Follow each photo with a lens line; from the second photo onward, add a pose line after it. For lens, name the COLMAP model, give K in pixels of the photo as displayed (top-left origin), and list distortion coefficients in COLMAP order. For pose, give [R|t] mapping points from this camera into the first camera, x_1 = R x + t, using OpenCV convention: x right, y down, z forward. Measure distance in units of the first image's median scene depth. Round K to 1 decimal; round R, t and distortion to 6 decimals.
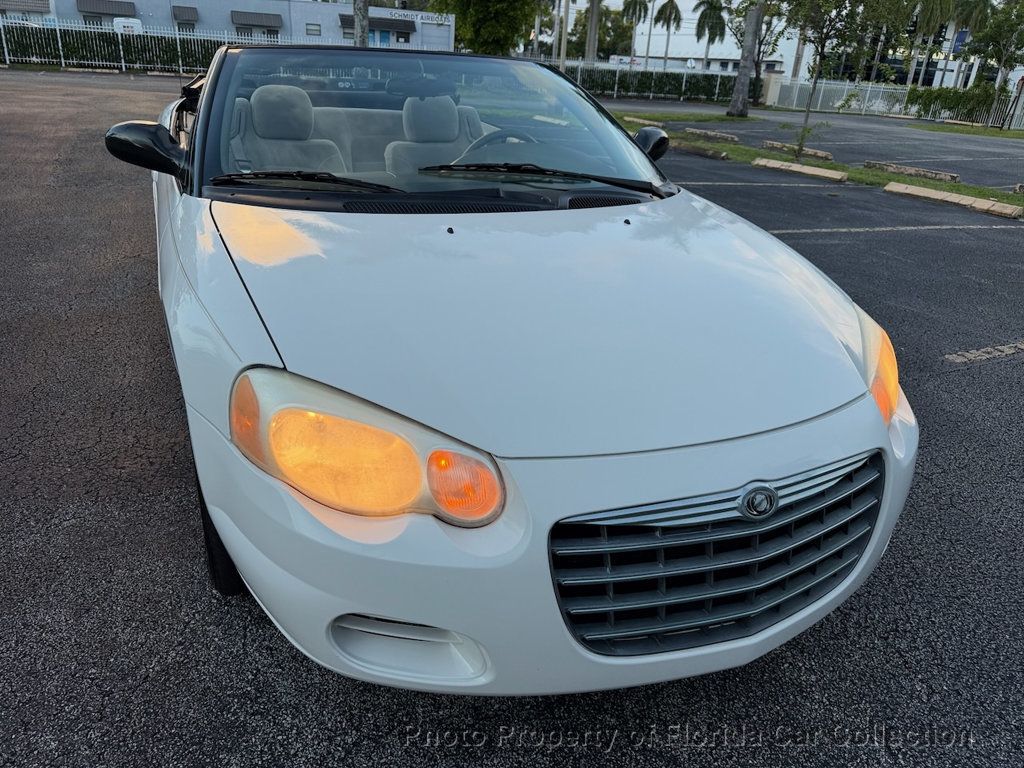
lens RADIAL K [[715.0, 0, 509.4], [0, 715.0, 387.1], [0, 0, 1]] dist [0.005193, -0.007845]
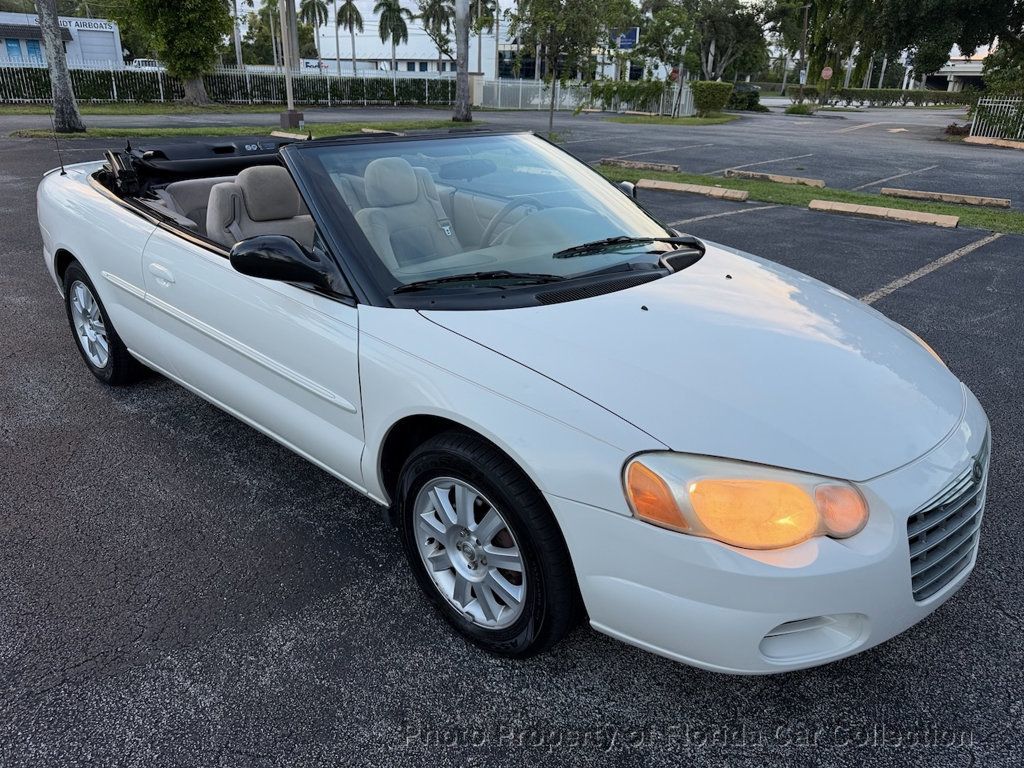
lens RADIAL K [[733.0, 0, 510.3], [0, 733.0, 382.4], [0, 0, 1]] dist [0.000763, -0.004899]
pose [[0.921605, -0.178170, 0.344817, -0.035062], [0.183240, 0.982901, 0.018122, -0.007662], [-0.342150, 0.046483, 0.938495, -0.003275]]
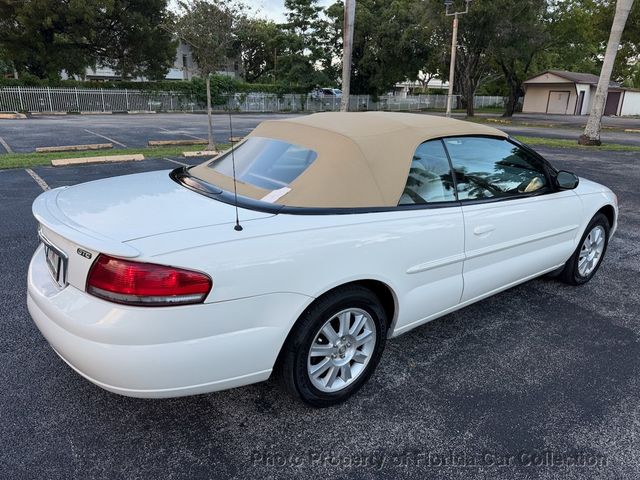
lens RADIAL K [[464.6, 0, 320.3], [0, 464.6, 244.6], [0, 0, 1]] dist [-0.001214, -0.001840]
pose [[-0.224380, -0.364268, 0.903860, -0.107214], [0.366263, 0.827983, 0.424612, -0.067242], [-0.903053, 0.426324, -0.052365, 0.116832]]
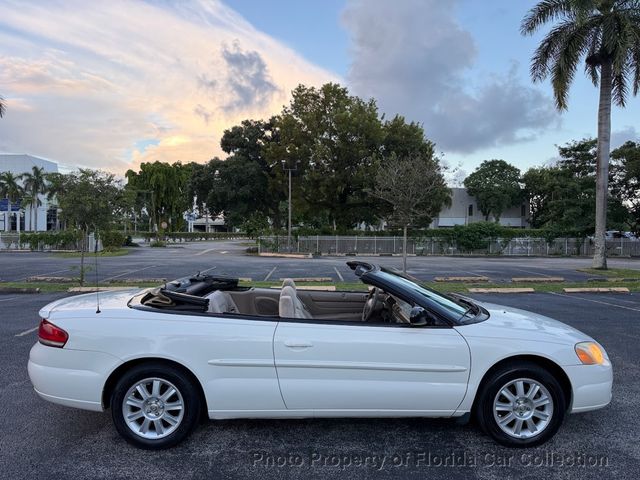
lens RADIAL K [[456.3, 0, 317.0], [0, 456.3, 239.1], [0, 0, 1]] dist [0.002926, -0.007925]
pose [[0.408363, -0.068349, 0.910257, -0.123734], [0.393262, 0.913077, -0.107866, -0.033361], [-0.823763, 0.402017, 0.399746, 0.035726]]
